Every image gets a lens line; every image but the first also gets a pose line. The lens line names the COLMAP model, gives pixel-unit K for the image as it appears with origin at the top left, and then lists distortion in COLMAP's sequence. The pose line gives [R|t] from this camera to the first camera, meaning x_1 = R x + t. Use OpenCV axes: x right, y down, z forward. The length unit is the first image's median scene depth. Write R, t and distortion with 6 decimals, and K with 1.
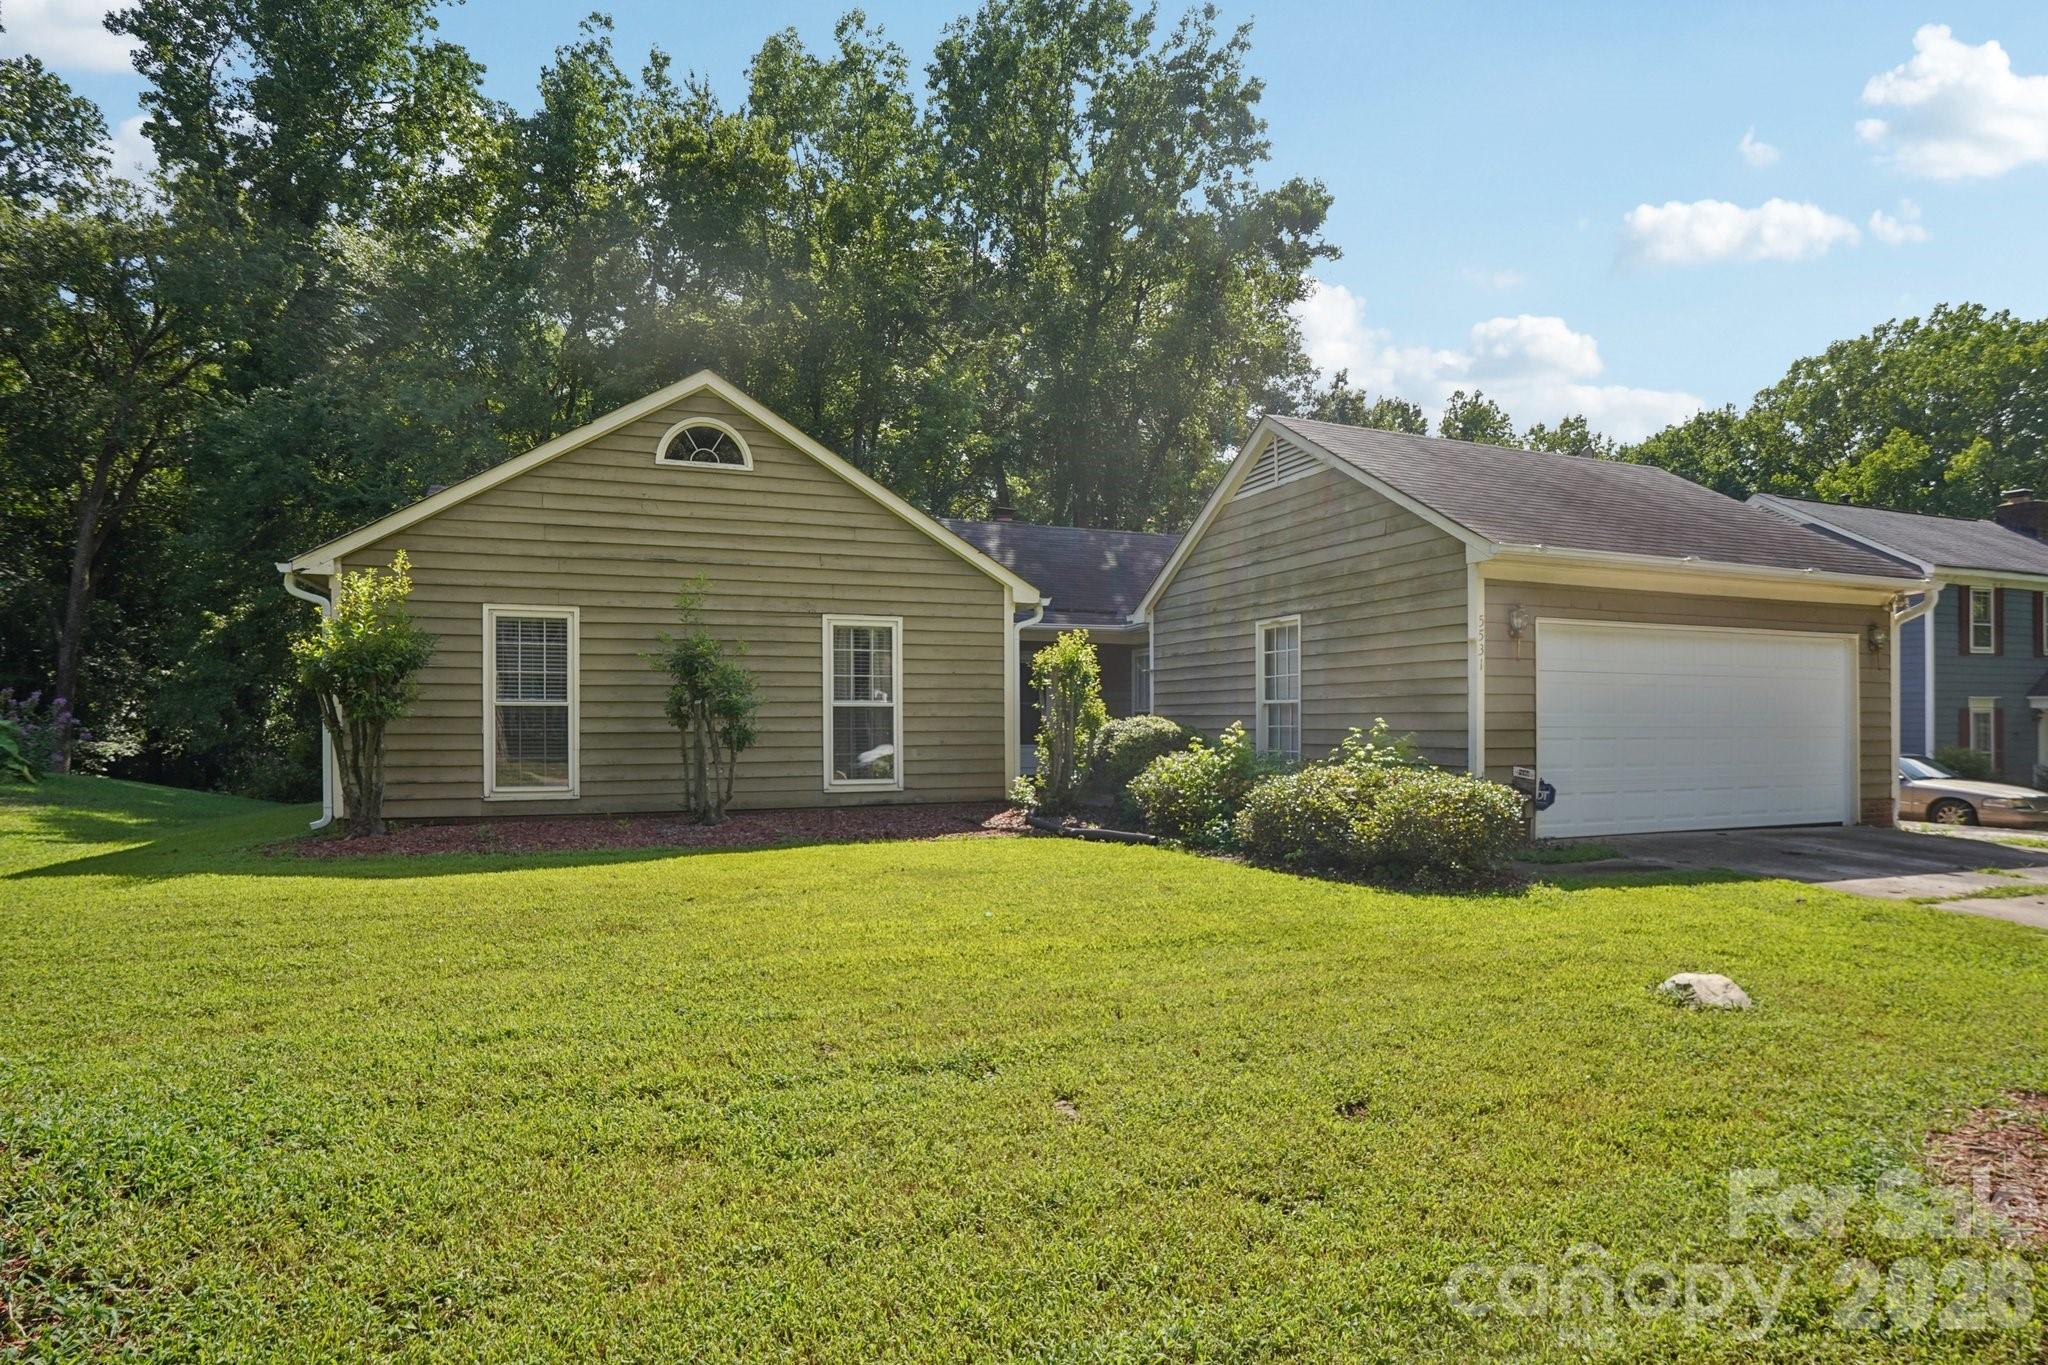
lens RADIAL K [[1068.0, 0, 1055.7], [0, 1068.0, 695.0], [0, 0, 1]] dist [-0.064325, 0.030131]
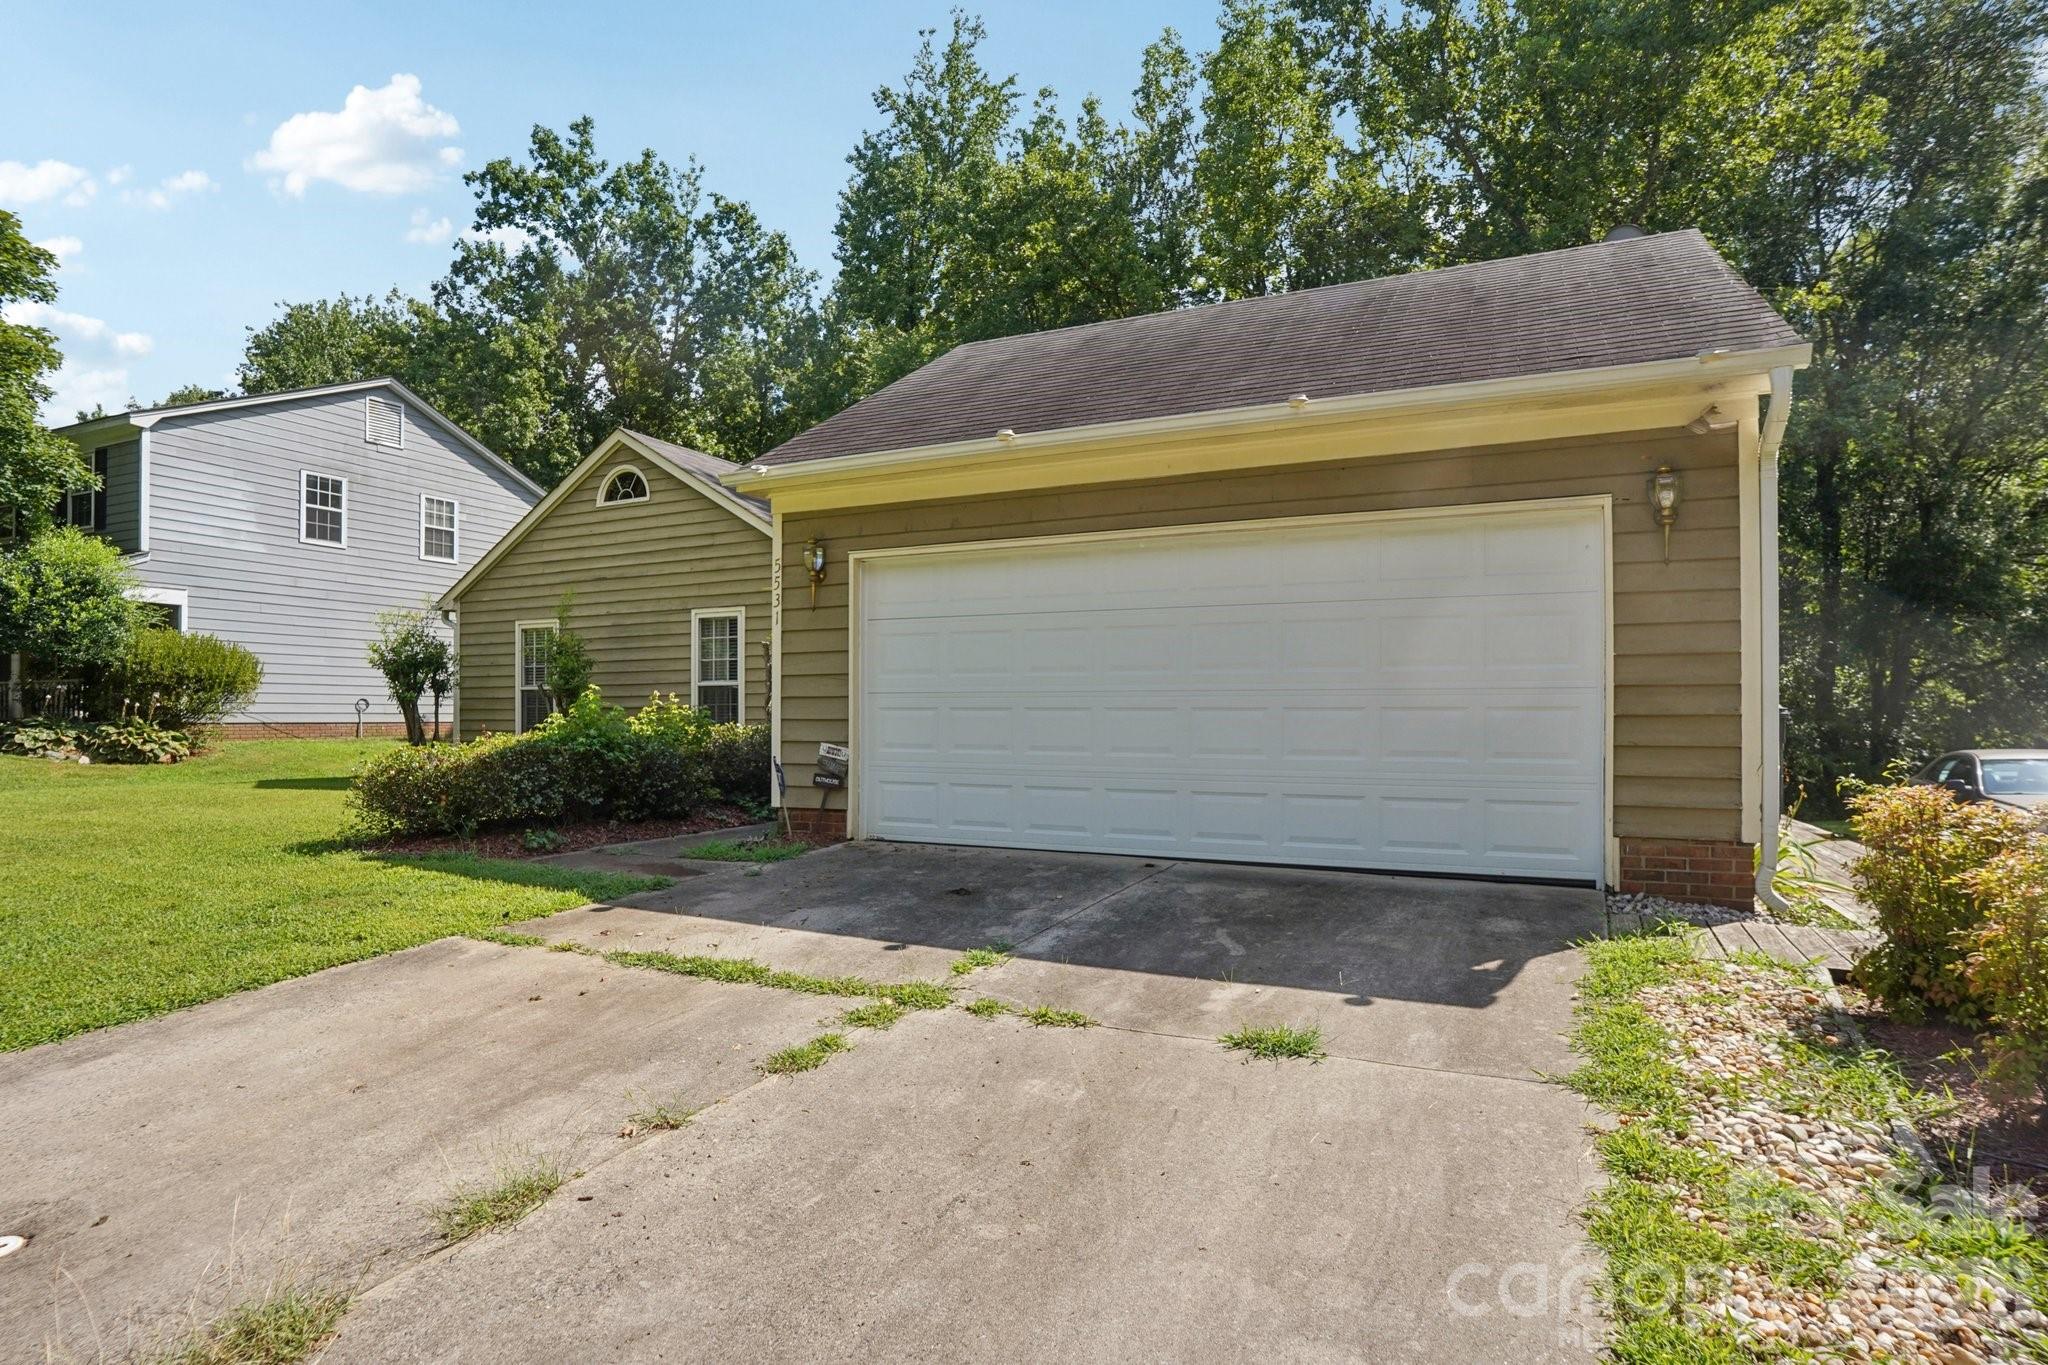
lens RADIAL K [[1068.0, 0, 1055.7], [0, 1068.0, 695.0], [0, 0, 1]] dist [-0.064325, 0.030131]
pose [[0.691586, -0.013837, -0.722161, 0.951928], [0.019273, 0.999814, -0.000699, 0.030033], [0.722037, -0.013435, 0.691724, 0.477834]]
